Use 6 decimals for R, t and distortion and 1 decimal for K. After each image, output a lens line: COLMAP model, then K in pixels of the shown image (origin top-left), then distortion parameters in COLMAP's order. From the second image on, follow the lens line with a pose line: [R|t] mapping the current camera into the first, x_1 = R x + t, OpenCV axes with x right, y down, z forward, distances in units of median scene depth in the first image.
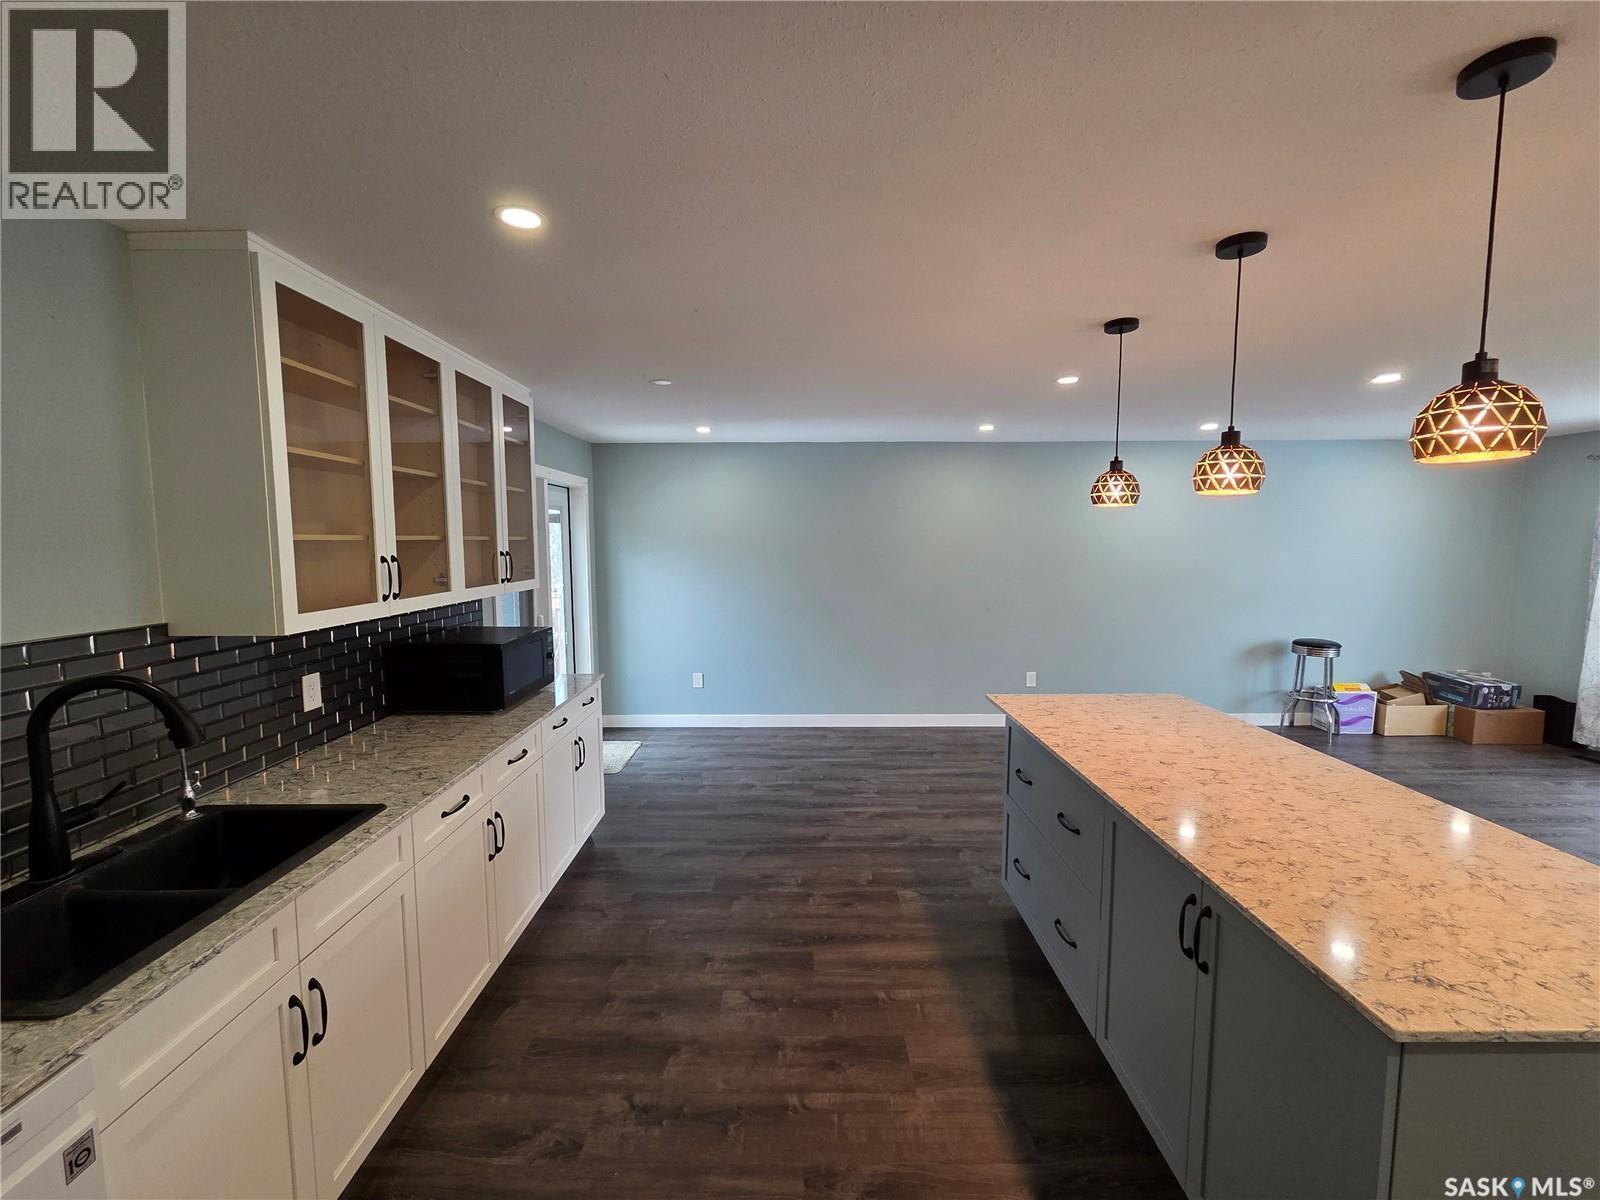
lens RADIAL K [[655.0, 0, 794.5], [0, 655.0, 596.1], [0, 0, 1]] dist [0.000717, 0.000694]
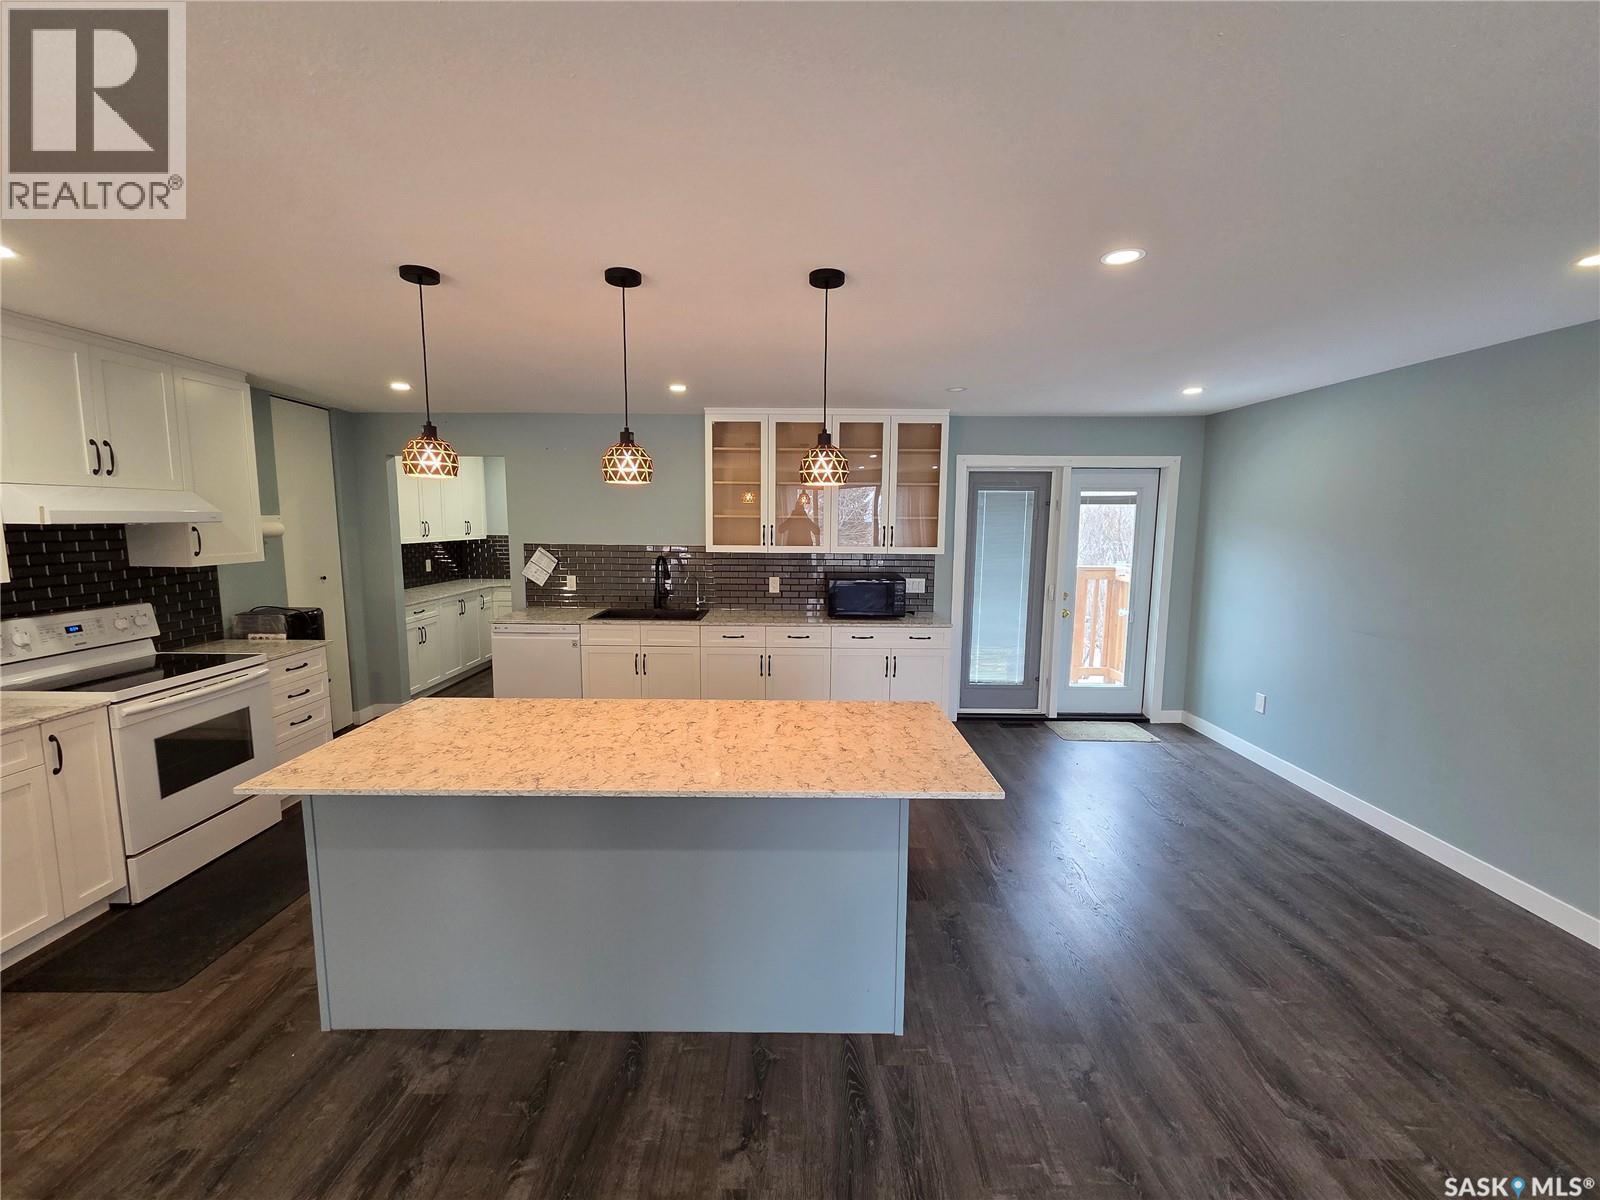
lens RADIAL K [[655.0, 0, 797.8], [0, 655.0, 598.3], [0, 0, 1]] dist [0.000717, 0.000694]
pose [[-0.000711, 0.127779, -0.991802, 1.115594], [-0.096313, 0.987183, 0.127253, -0.076502], [0.995351, 0.095614, 0.011605, 0.779088]]
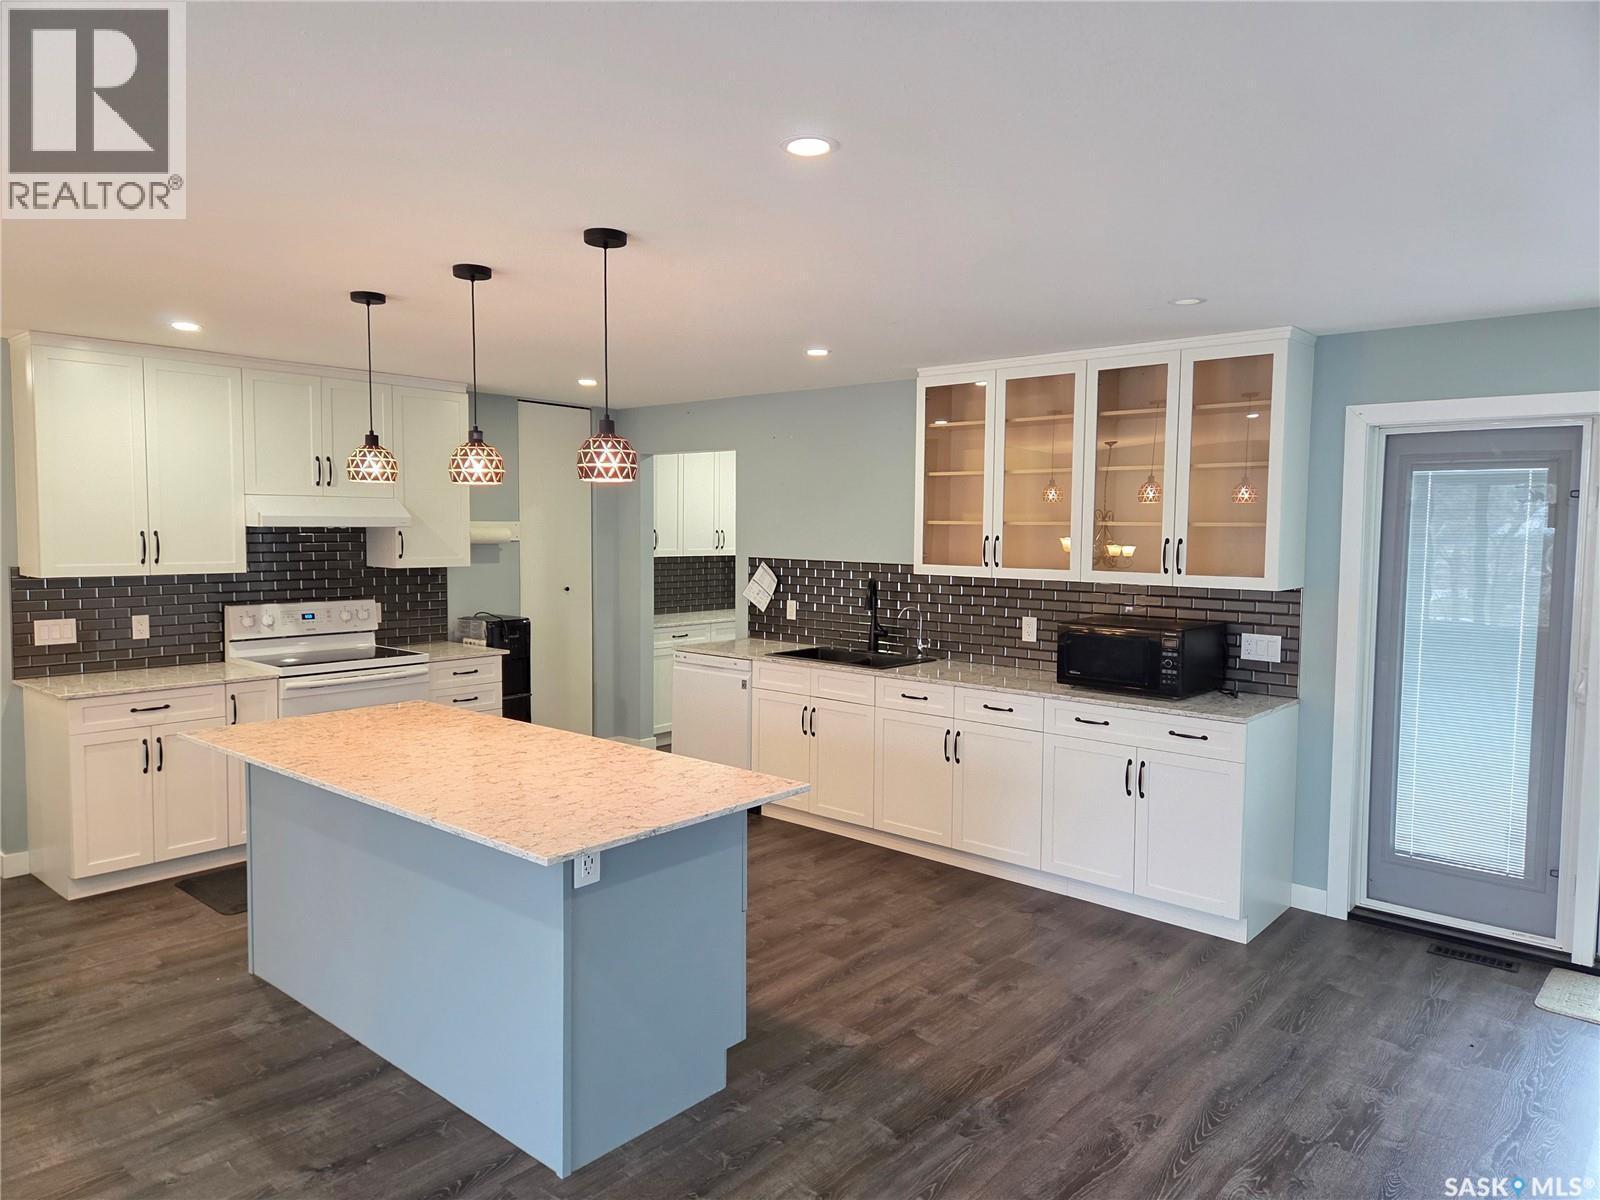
lens RADIAL K [[1072.8, 0, 794.4], [0, 1072.8, 591.7], [0, 0, 1]] dist [0.075694, -0.068381]
pose [[-0.660752, 0.048406, -0.749041, 1.014527], [-0.071543, 0.989314, 0.127043, -0.147199], [0.747187, 0.137533, -0.650228, 1.577316]]
